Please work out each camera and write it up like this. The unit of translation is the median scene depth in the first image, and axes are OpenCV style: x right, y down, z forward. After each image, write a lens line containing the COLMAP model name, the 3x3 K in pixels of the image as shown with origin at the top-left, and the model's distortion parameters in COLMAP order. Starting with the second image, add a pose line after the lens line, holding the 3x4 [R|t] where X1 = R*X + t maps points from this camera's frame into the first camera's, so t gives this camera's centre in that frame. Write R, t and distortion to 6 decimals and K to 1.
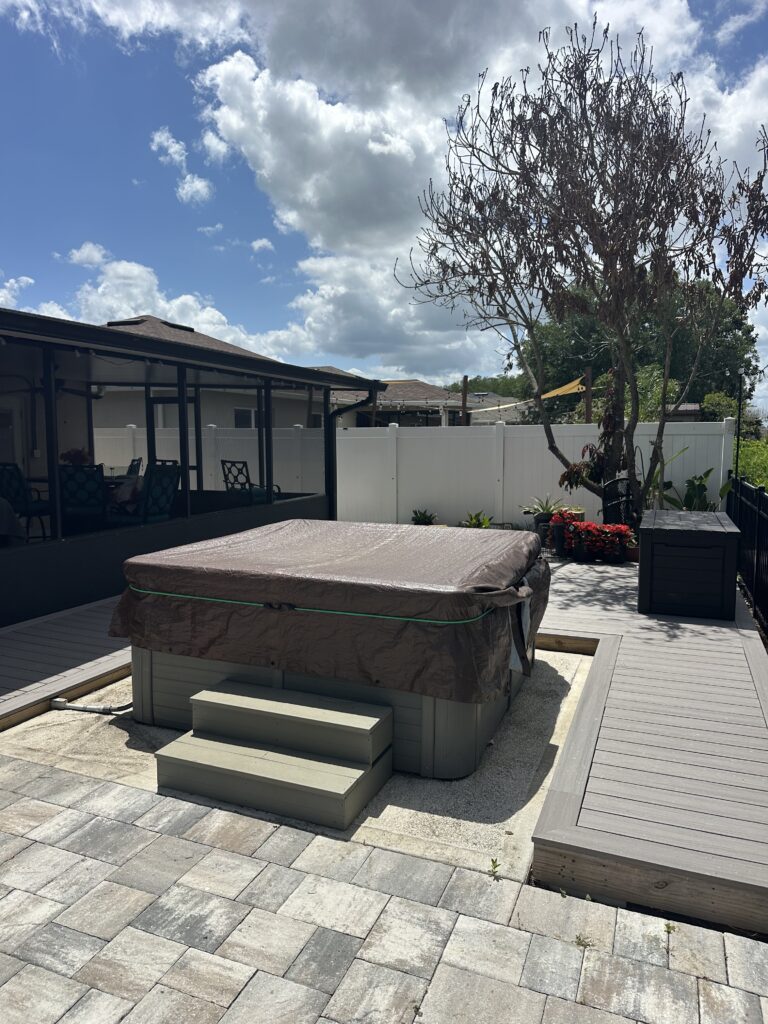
lens RADIAL K [[722.5, 0, 382.0], [0, 722.5, 518.7], [0, 0, 1]] dist [-0.002097, -0.003838]
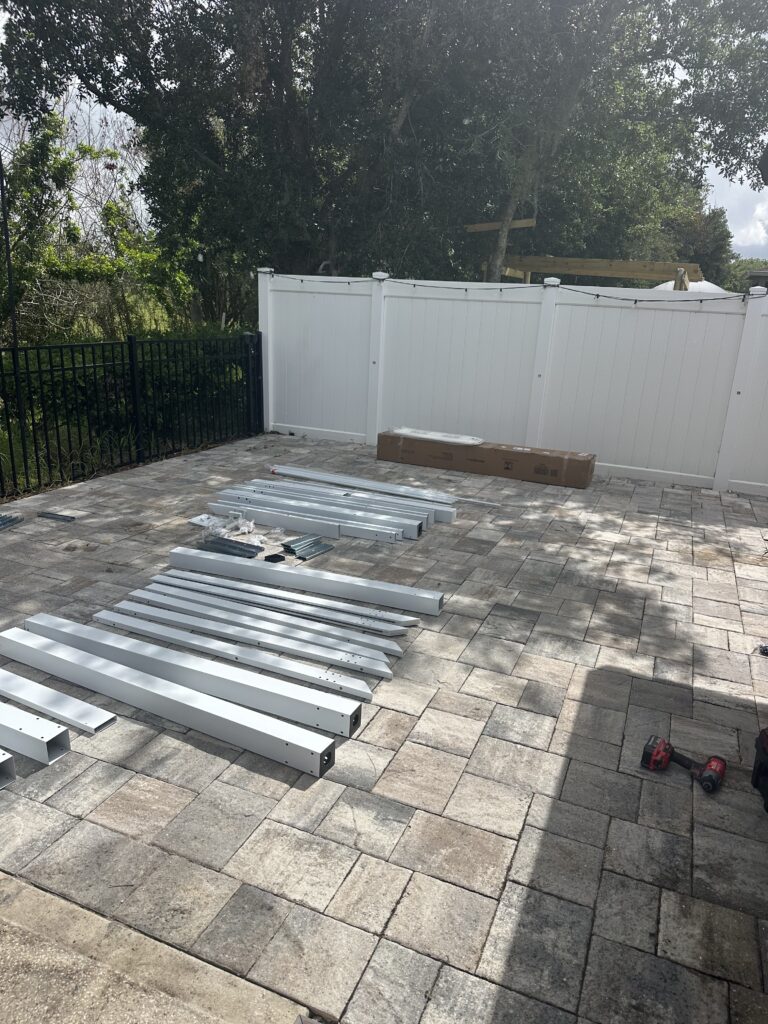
lens RADIAL K [[709.0, 0, 384.0], [0, 709.0, 512.0], [0, 0, 1]] dist [0.060706, -0.090995]
pose [[-0.998705, -0.050643, 0.004859, -0.763421], [-0.044381, 0.913937, 0.403422, -0.186186], [-0.024871, 0.402684, -0.915001, 1.606517]]
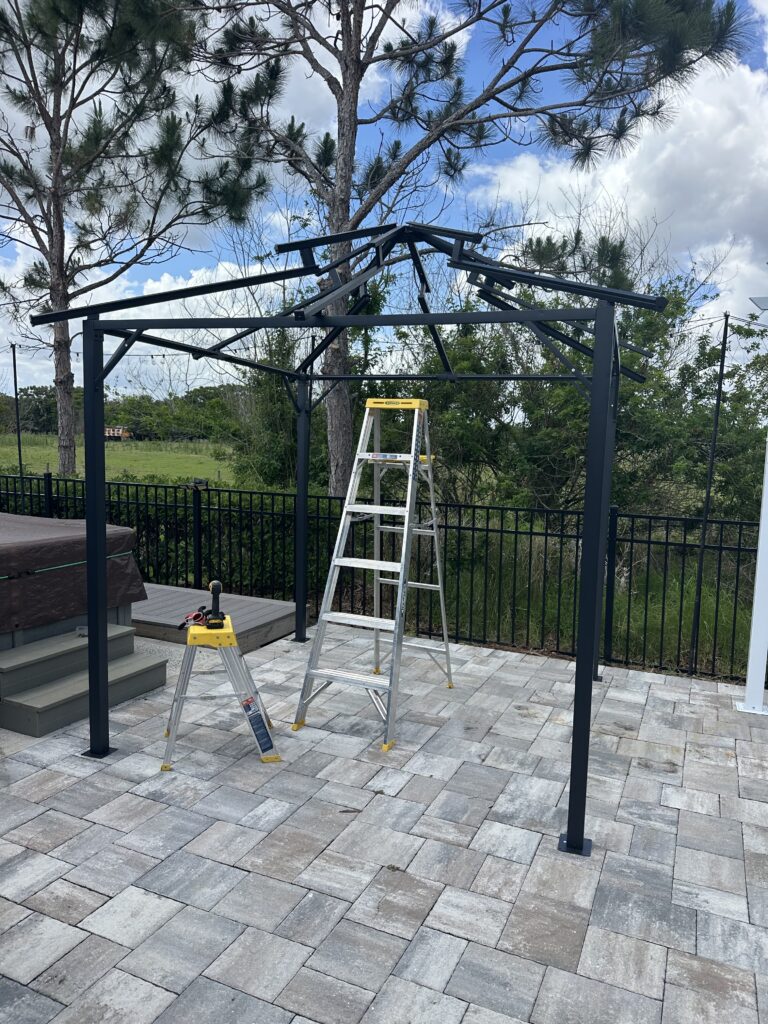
lens RADIAL K [[722.5, 0, 382.0], [0, 722.5, 518.7], [0, 0, 1]] dist [-0.002097, -0.003838]
pose [[0.031101, -0.111267, 0.993304, -1.536905], [0.090472, 0.990018, 0.108067, -0.043711], [-0.995413, 0.086505, 0.040857, 0.443343]]
